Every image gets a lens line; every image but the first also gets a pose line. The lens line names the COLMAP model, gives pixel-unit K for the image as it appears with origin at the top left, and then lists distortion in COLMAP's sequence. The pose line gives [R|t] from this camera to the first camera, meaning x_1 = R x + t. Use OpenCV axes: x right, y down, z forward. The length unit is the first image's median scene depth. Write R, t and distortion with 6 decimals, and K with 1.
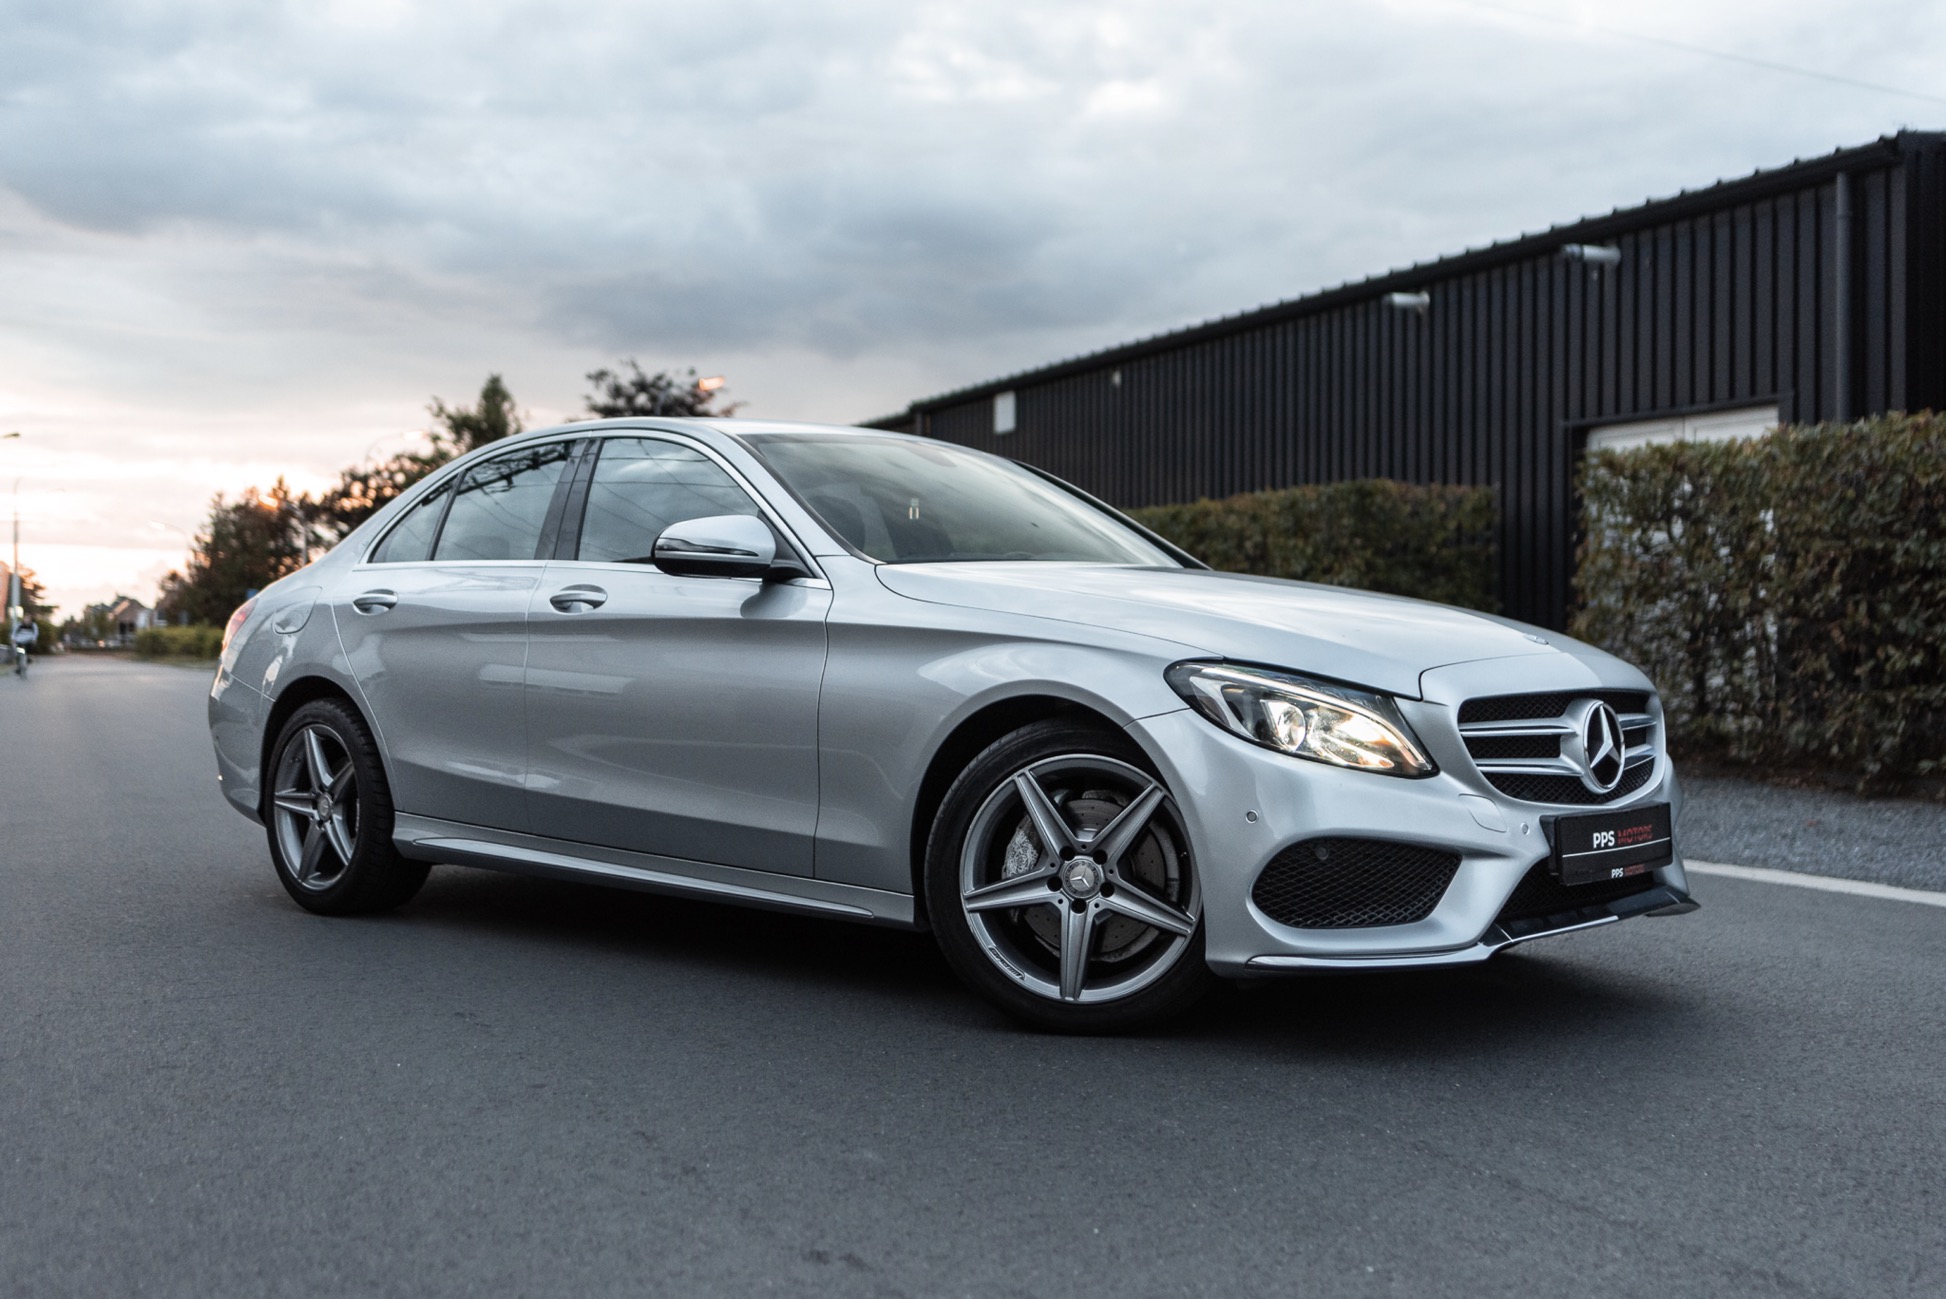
lens RADIAL K [[2052.0, 0, 984.9], [0, 2052.0, 647.8], [0, 0, 1]] dist [0.005004, 0.000000]
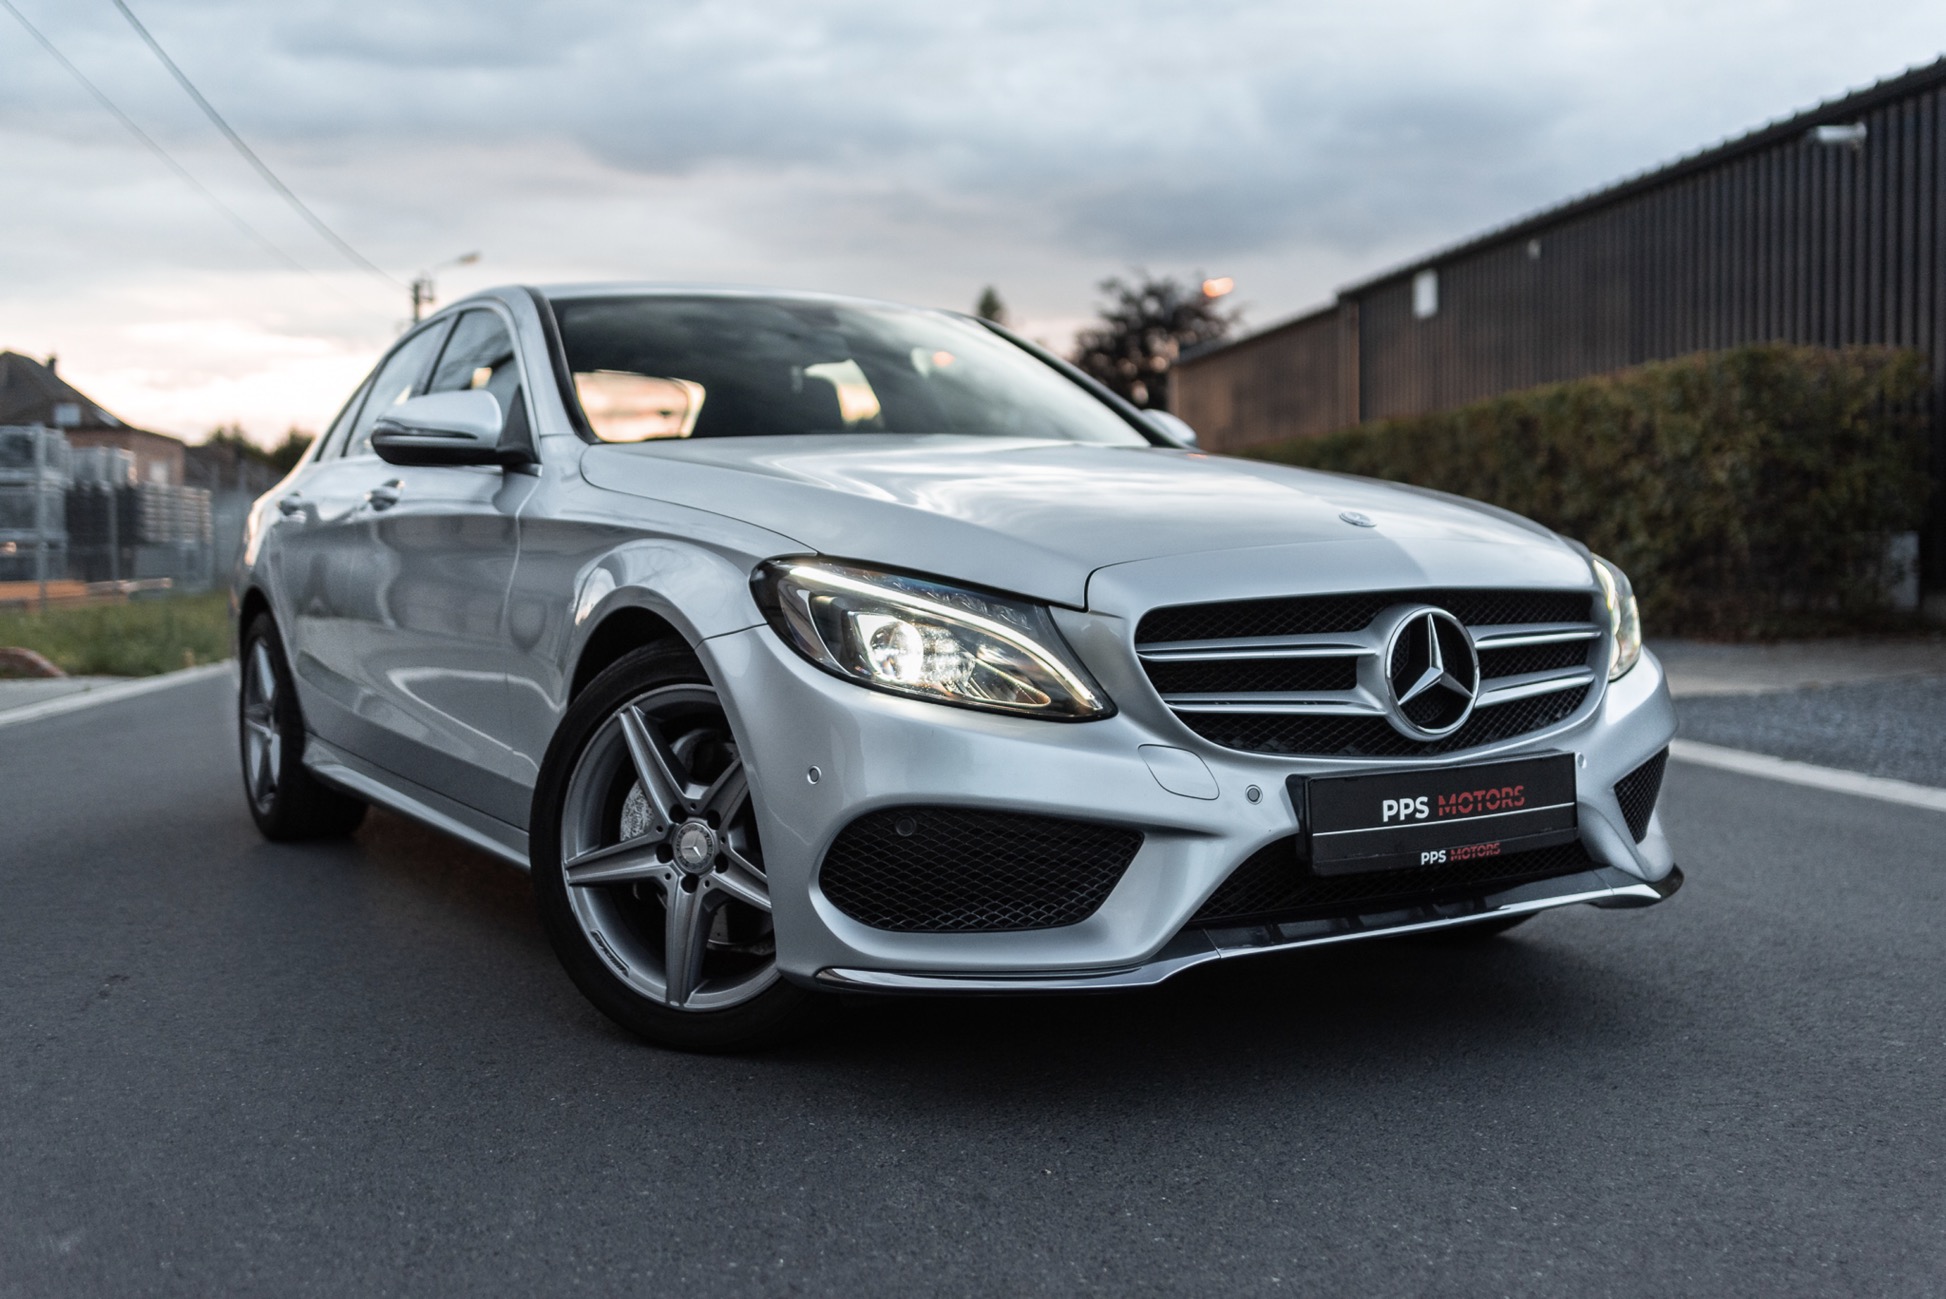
lens RADIAL K [[1979.0, 0, 963.1], [0, 1979.0, 659.8], [0, 0, 1]] dist [0.005669, 0.000000]
pose [[0.960390, -0.000250, -0.278659, 0.094997], [0.016032, 0.998393, 0.054358, 0.001325], [0.278198, -0.056673, 0.958851, 0.089753]]
